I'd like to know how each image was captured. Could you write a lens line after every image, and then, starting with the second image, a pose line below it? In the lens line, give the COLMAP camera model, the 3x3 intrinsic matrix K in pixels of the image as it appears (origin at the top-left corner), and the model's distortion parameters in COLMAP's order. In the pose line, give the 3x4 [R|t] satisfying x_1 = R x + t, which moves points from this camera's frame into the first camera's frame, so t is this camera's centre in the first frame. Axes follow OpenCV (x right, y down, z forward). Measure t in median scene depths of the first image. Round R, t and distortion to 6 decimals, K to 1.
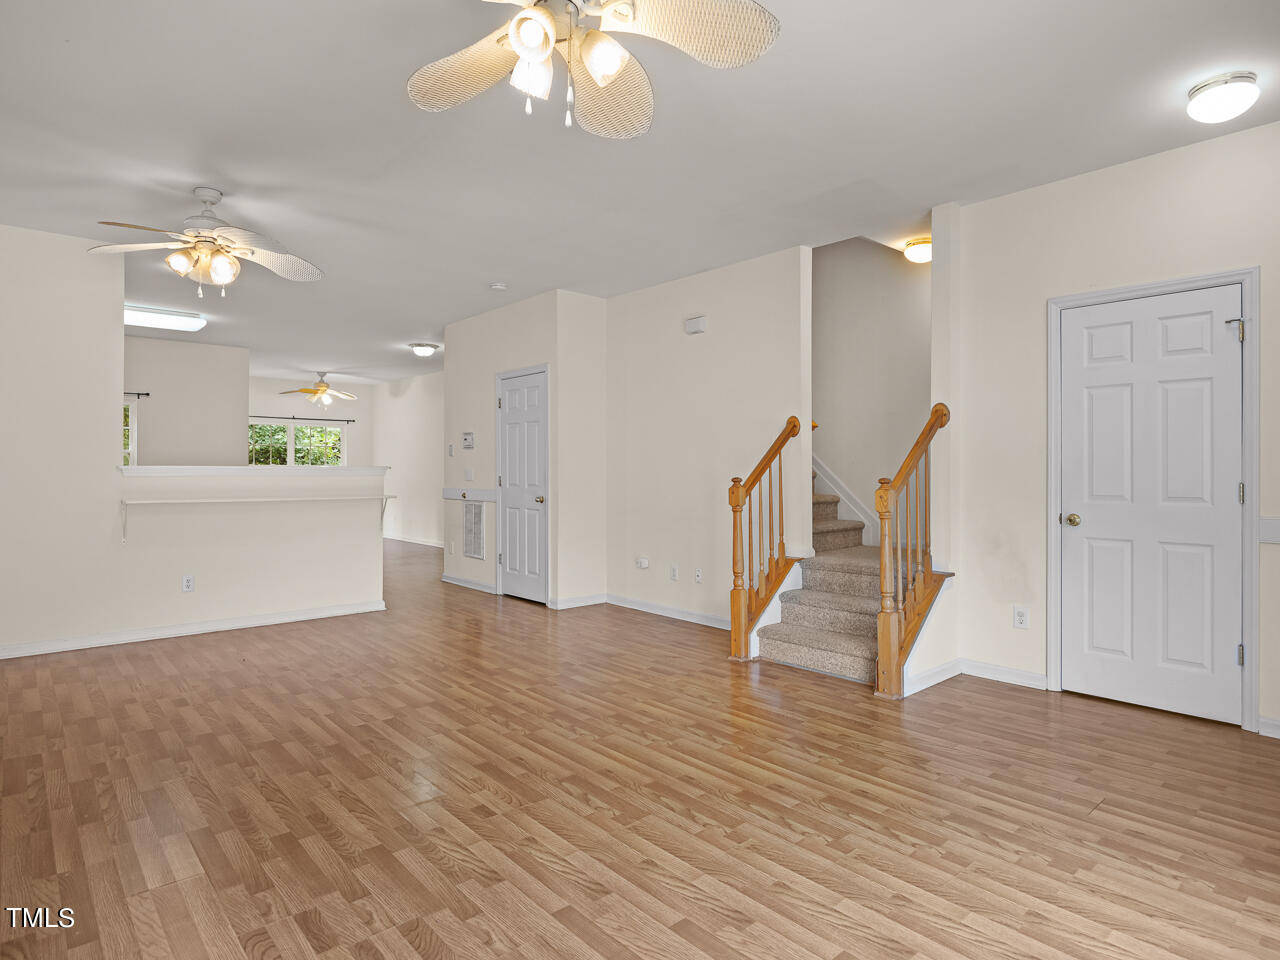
lens RADIAL K [[730.4, 0, 642.4], [0, 730.4, 474.4], [0, 0, 1]] dist [-0.007699, -0.003256]
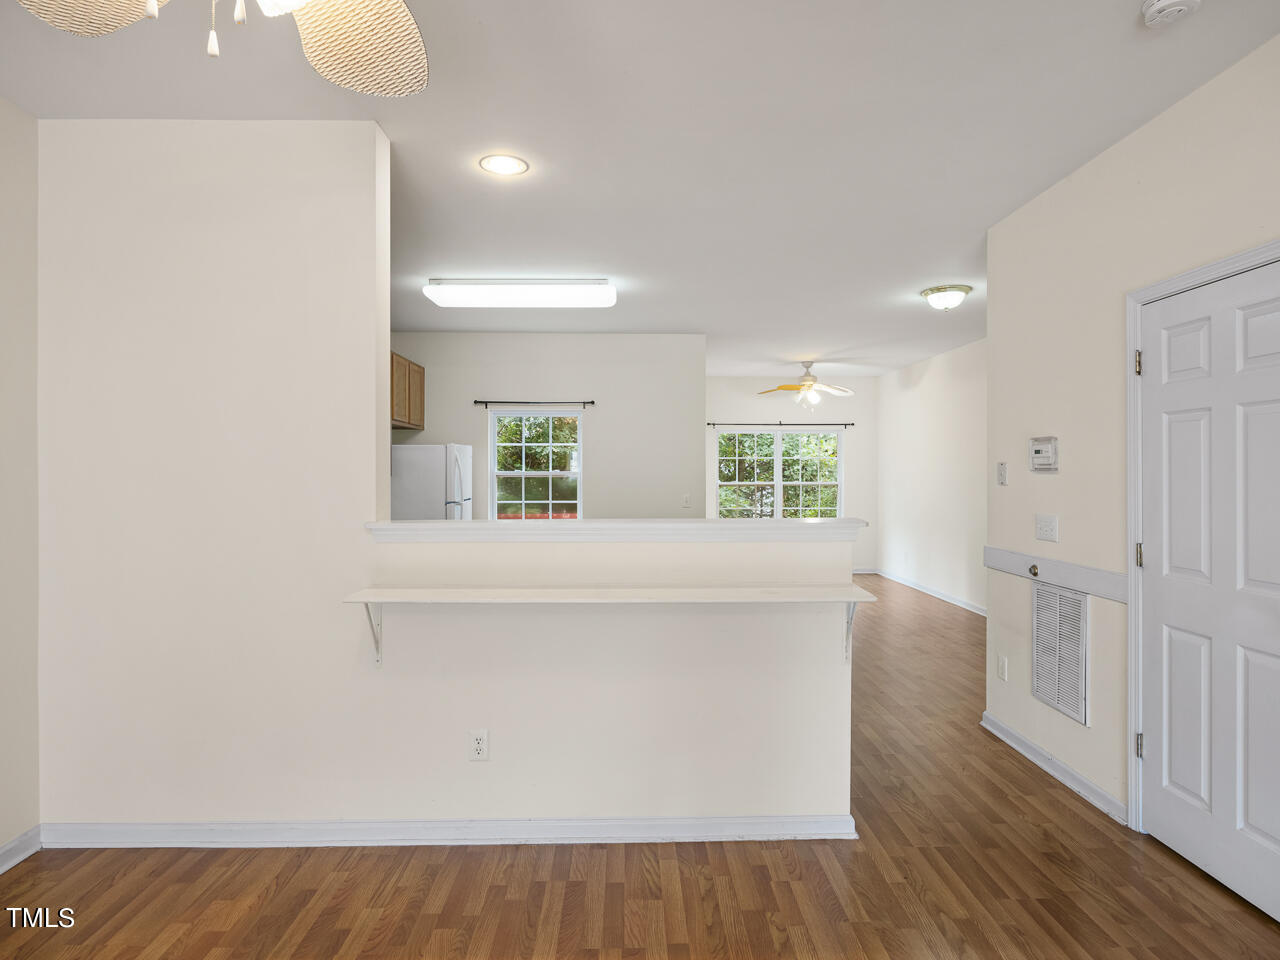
lens RADIAL K [[730.4, 0, 641.6], [0, 730.4, 475.7], [0, 0, 1]] dist [-0.007699, -0.003256]
pose [[0.772126, -0.000988, -0.635469, -0.115930], [-0.000659, 0.999997, -0.002356, -0.025580], [0.635470, 0.002238, 0.772123, 0.391132]]
